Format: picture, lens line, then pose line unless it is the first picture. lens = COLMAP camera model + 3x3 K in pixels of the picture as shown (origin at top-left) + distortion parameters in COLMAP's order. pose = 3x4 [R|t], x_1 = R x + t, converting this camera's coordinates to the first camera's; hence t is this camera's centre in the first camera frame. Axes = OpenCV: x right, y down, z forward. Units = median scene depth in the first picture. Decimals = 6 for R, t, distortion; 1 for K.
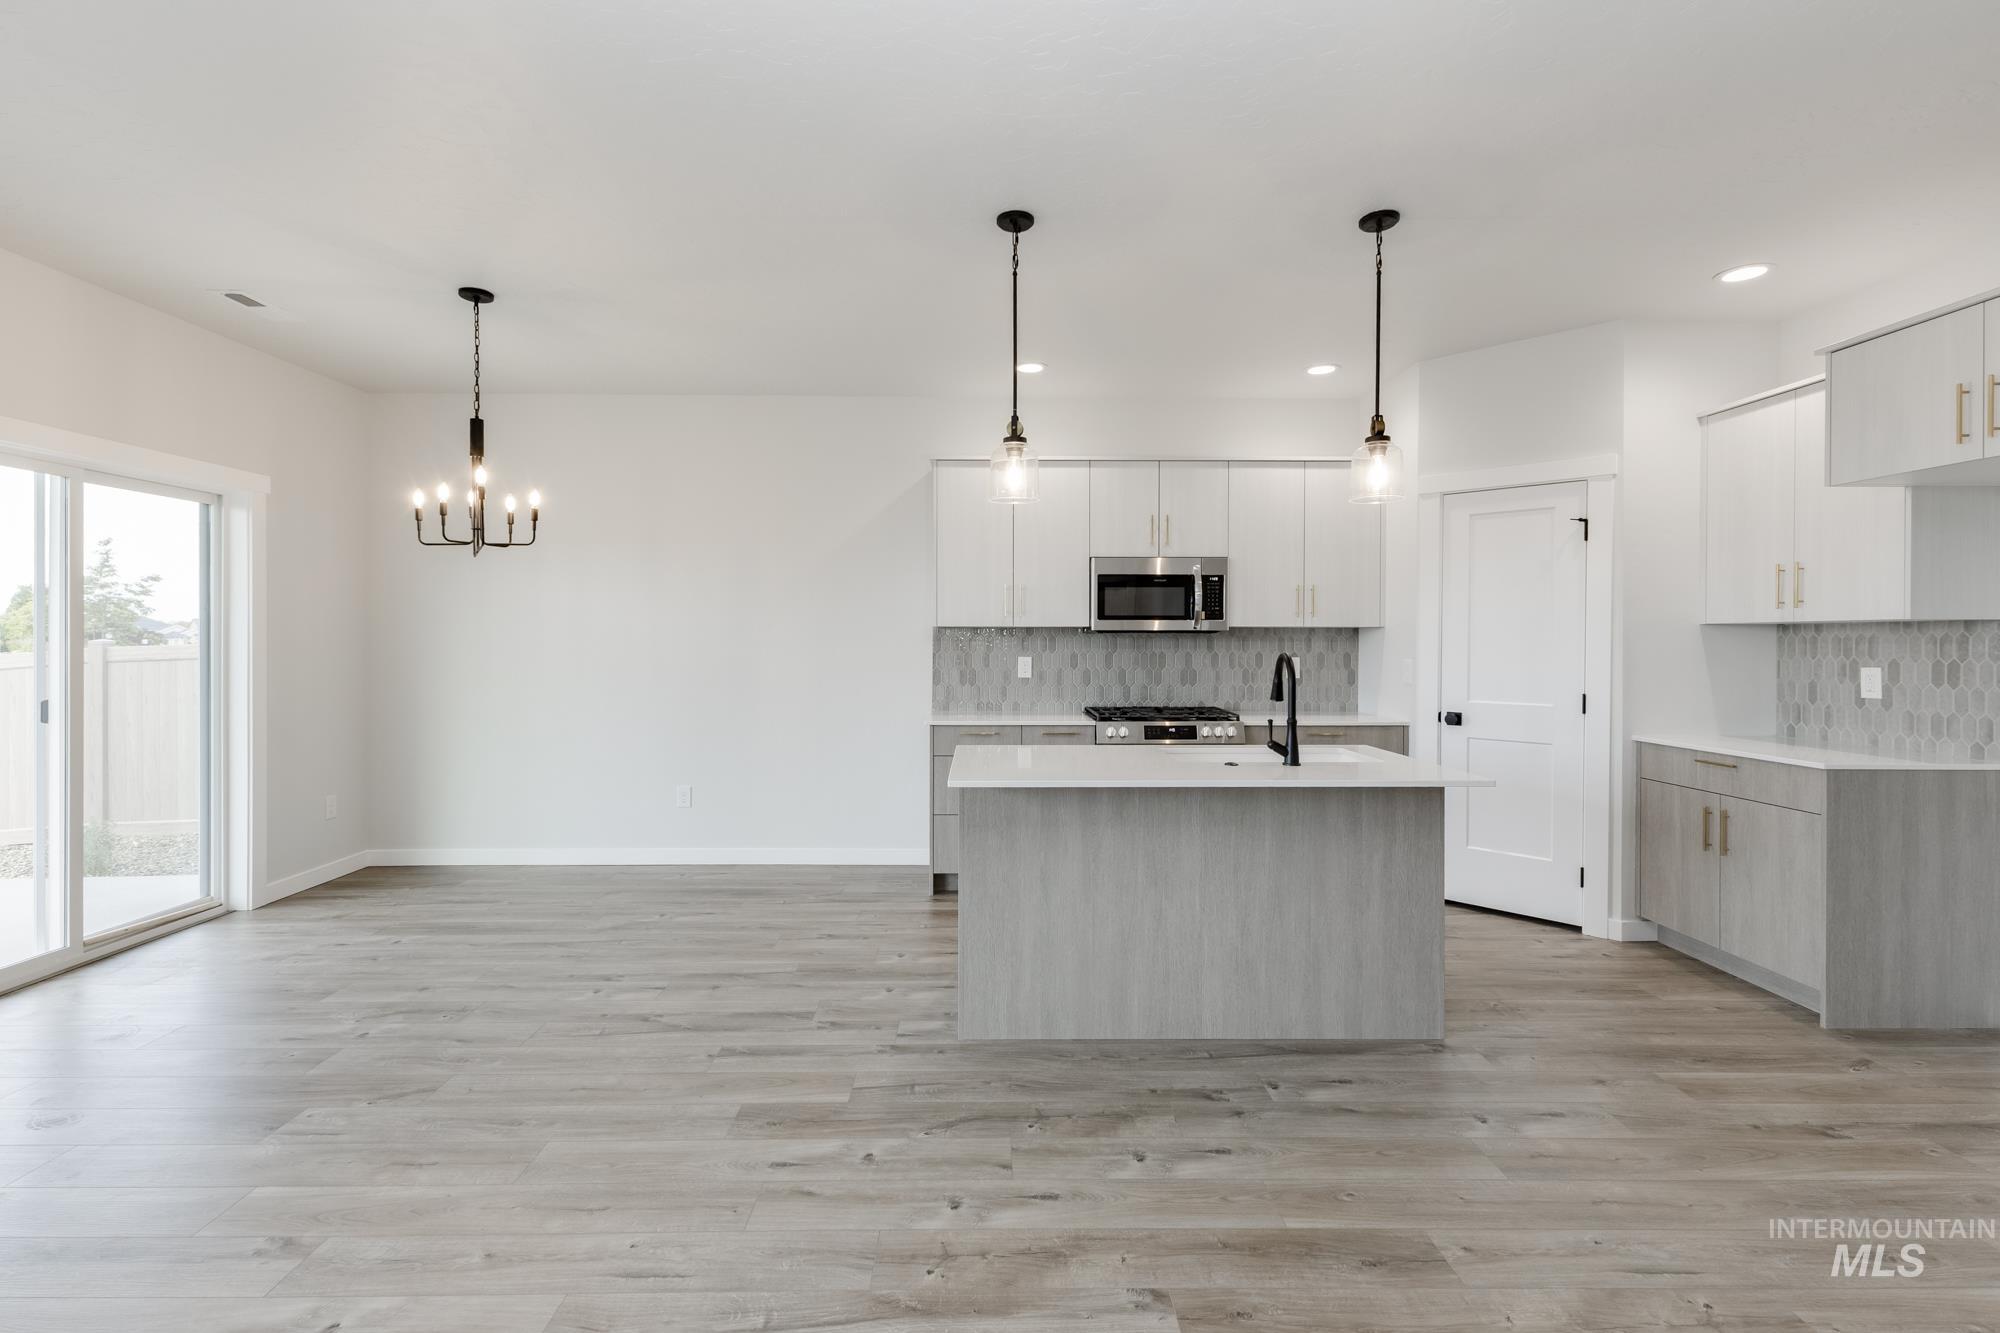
lens RADIAL K [[1067.2, 0, 1004.4], [0, 1067.2, 637.9], [0, 0, 1]] dist [0.009378, 0.000326]
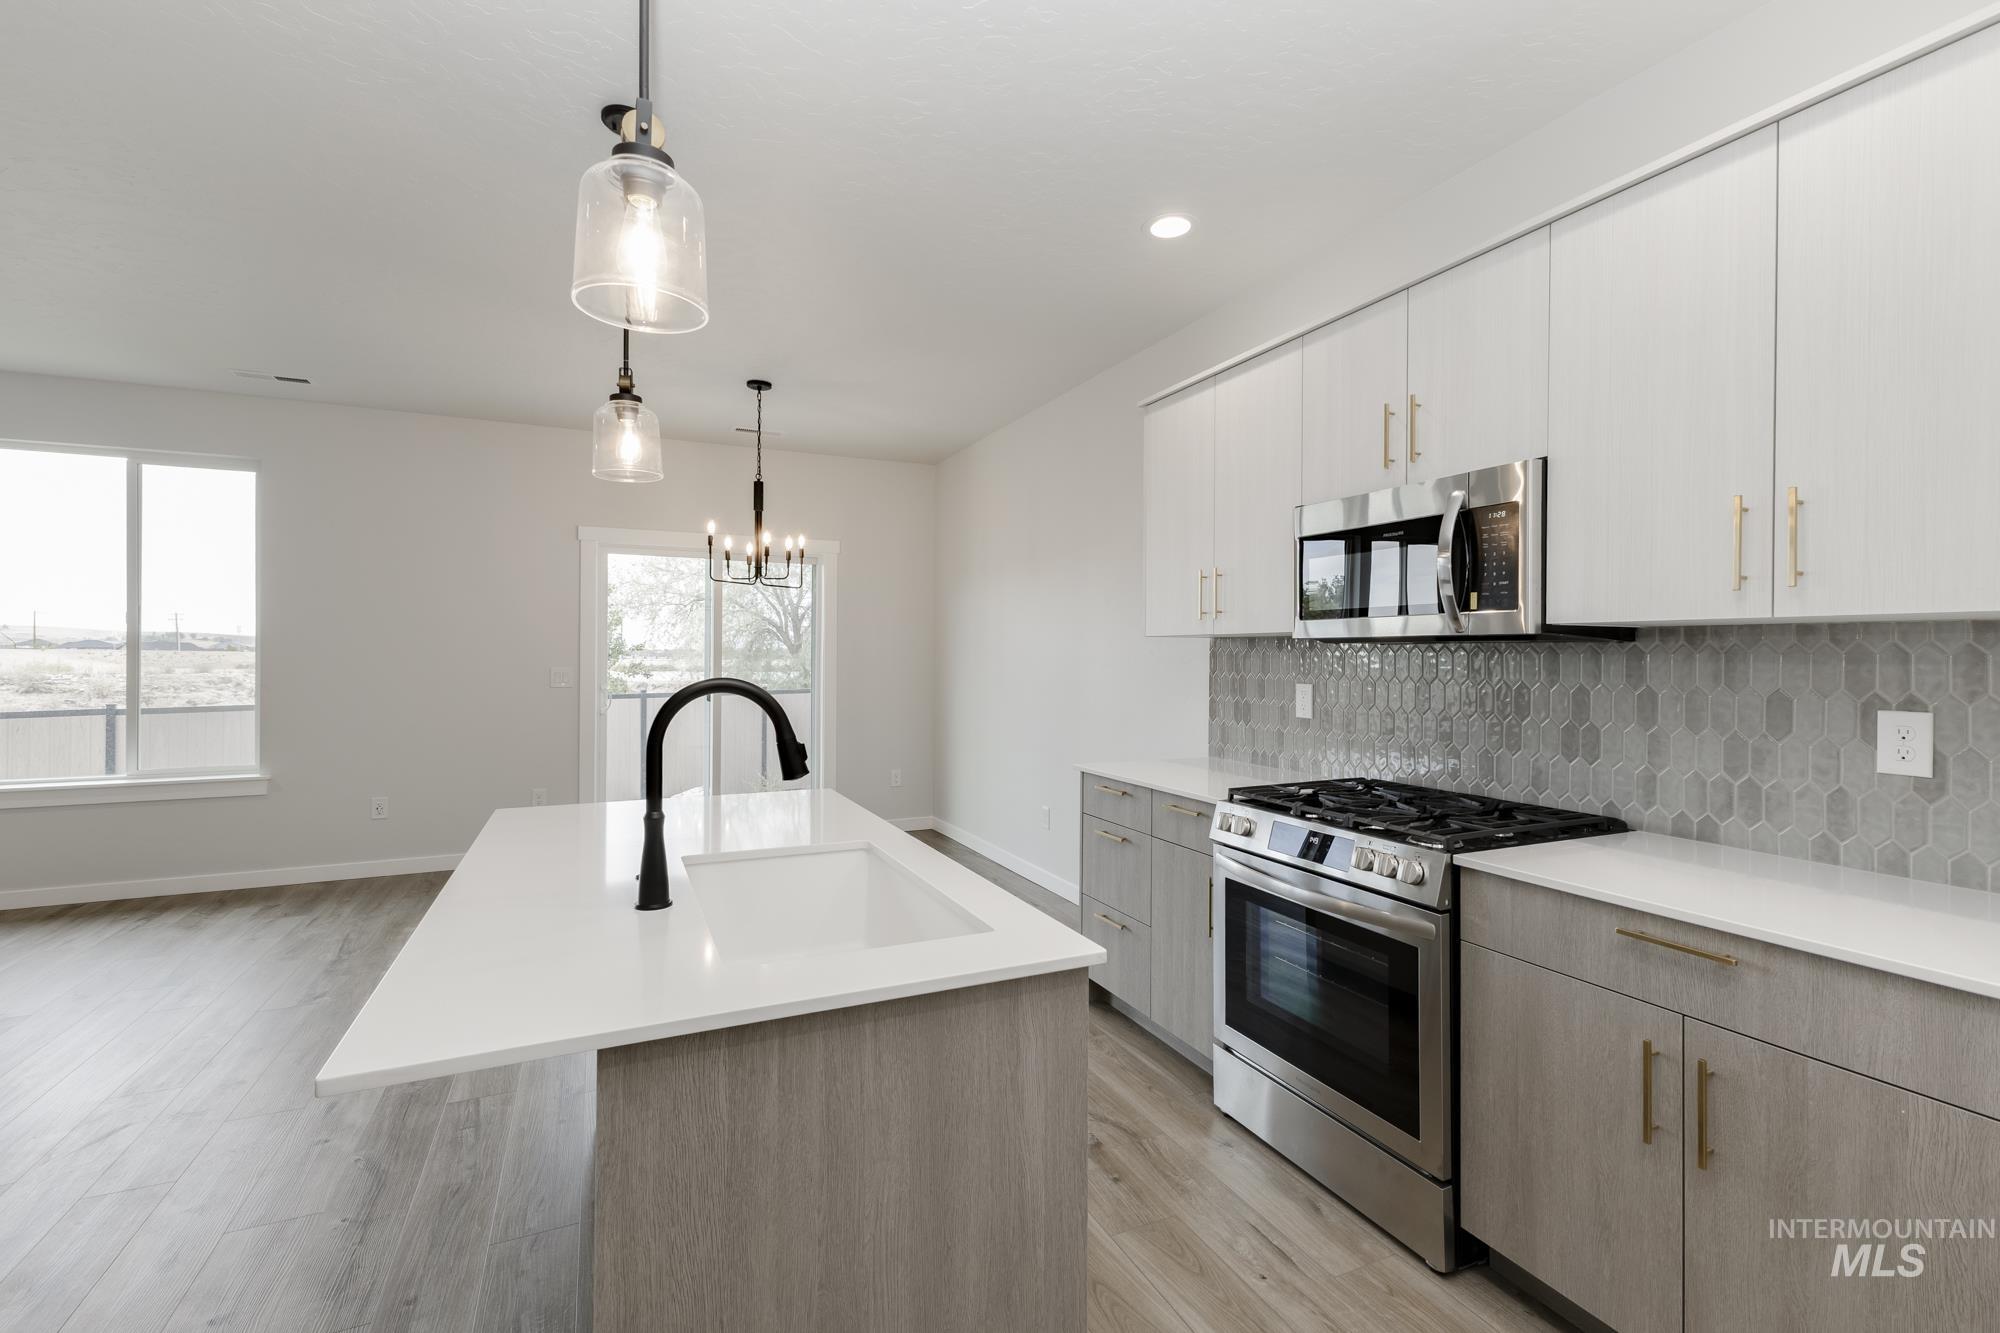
lens RADIAL K [[904.4, 0, 878.2], [0, 904.4, 656.7], [0, 0, 1]] dist [0.002374, 0.000214]
pose [[0.300461, 0.003369, -0.953788, 0.506031], [-0.002265, 0.999993, 0.002819, 0.001544], [0.953792, 0.001314, 0.300466, 0.707254]]
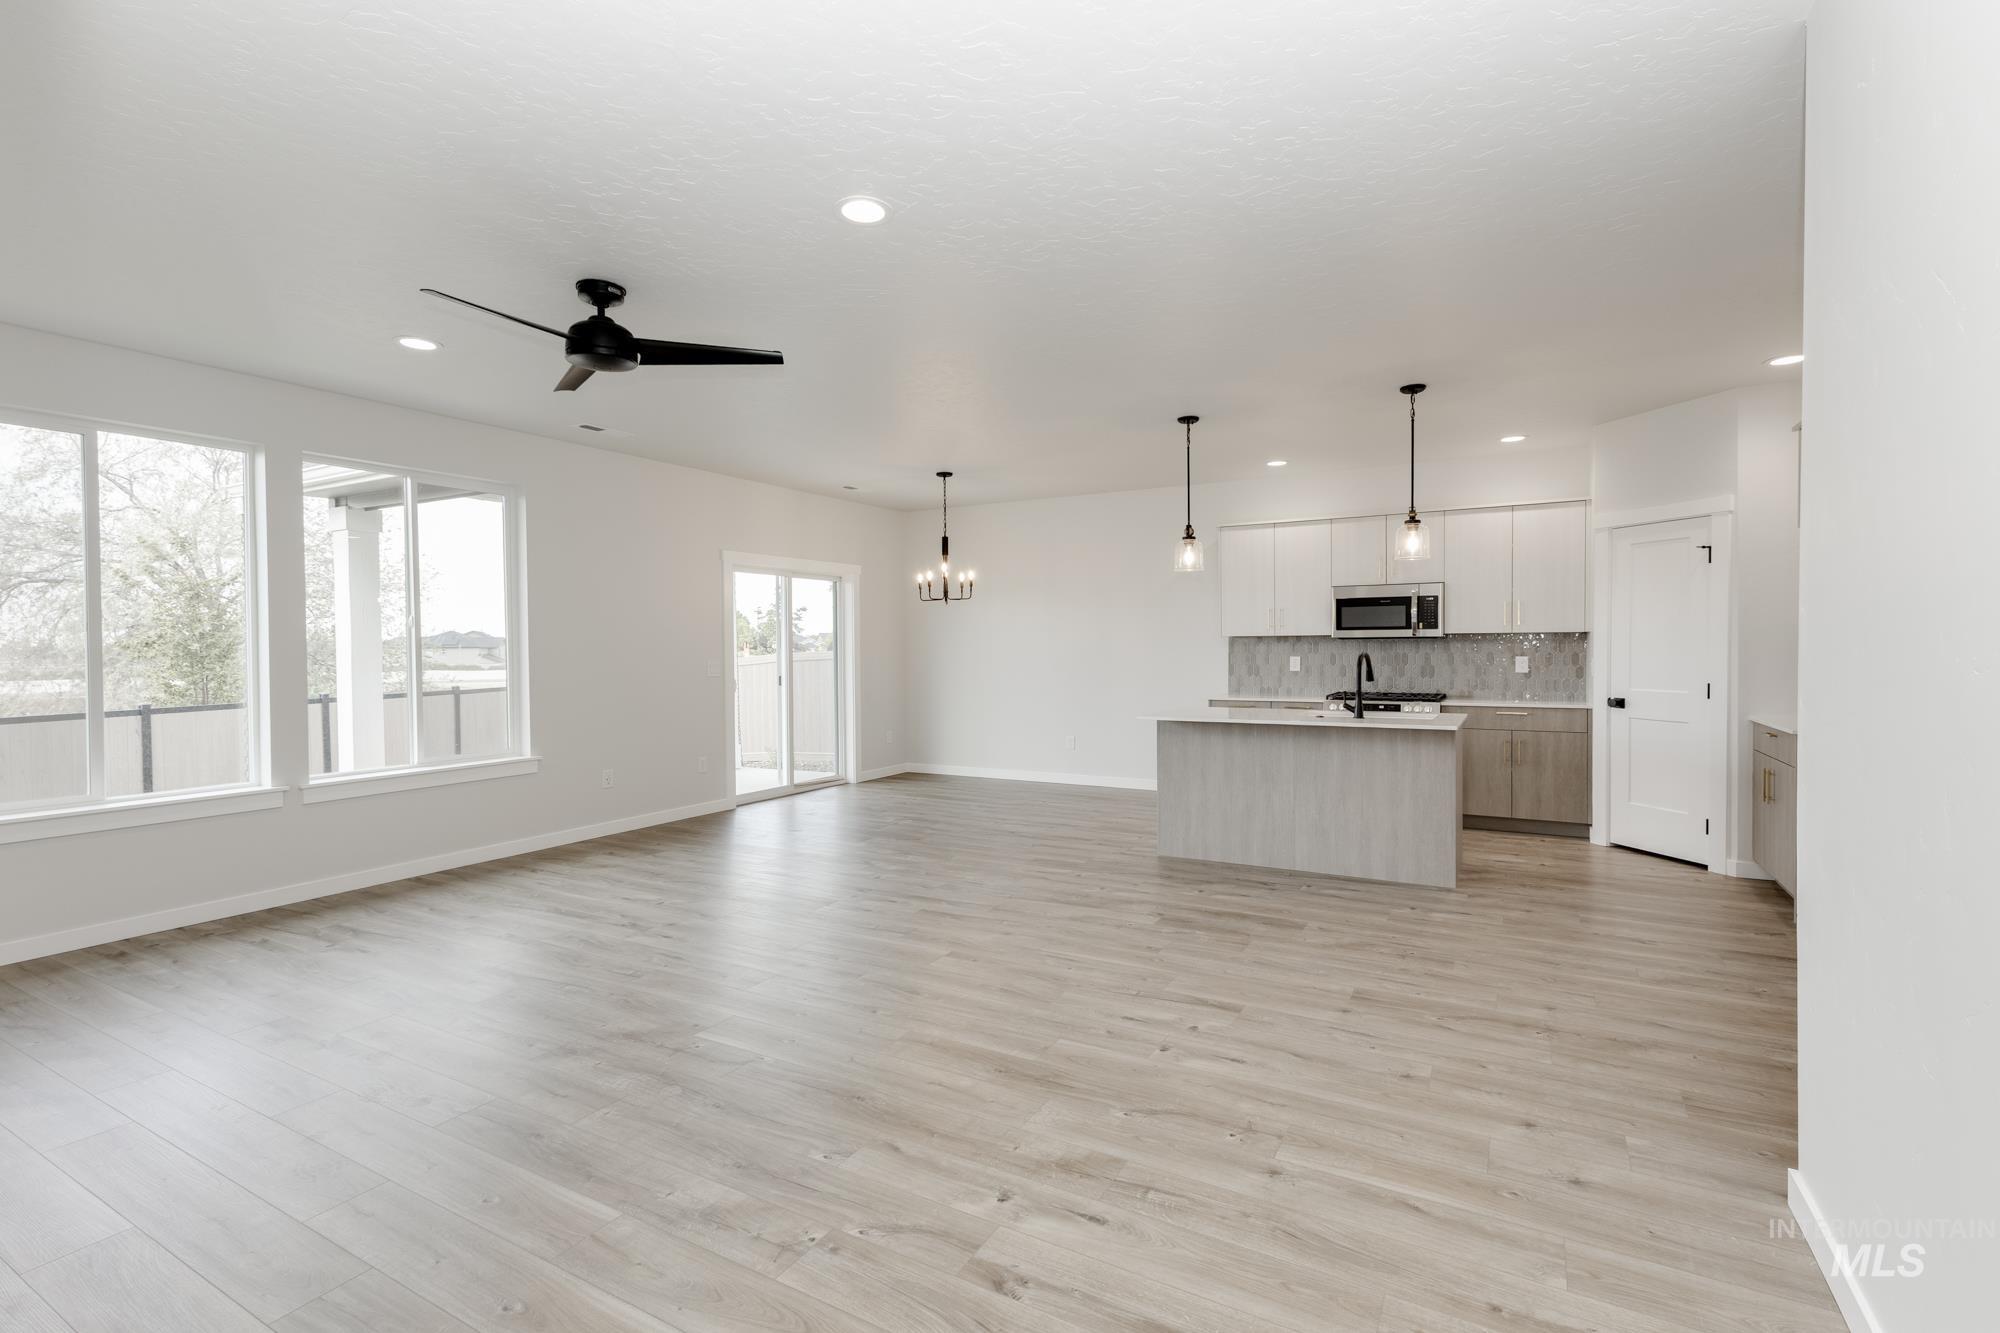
lens RADIAL K [[1075.1, 0, 780.6], [0, 1075.1, 659.0], [0, 0, 1]] dist [0.014520, 0.000395]
pose [[0.777113, -0.000592, -0.629361, 0.454068], [0.009729, 0.999891, 0.011072, -0.001866], [0.629286, -0.014727, 0.777035, -0.645287]]
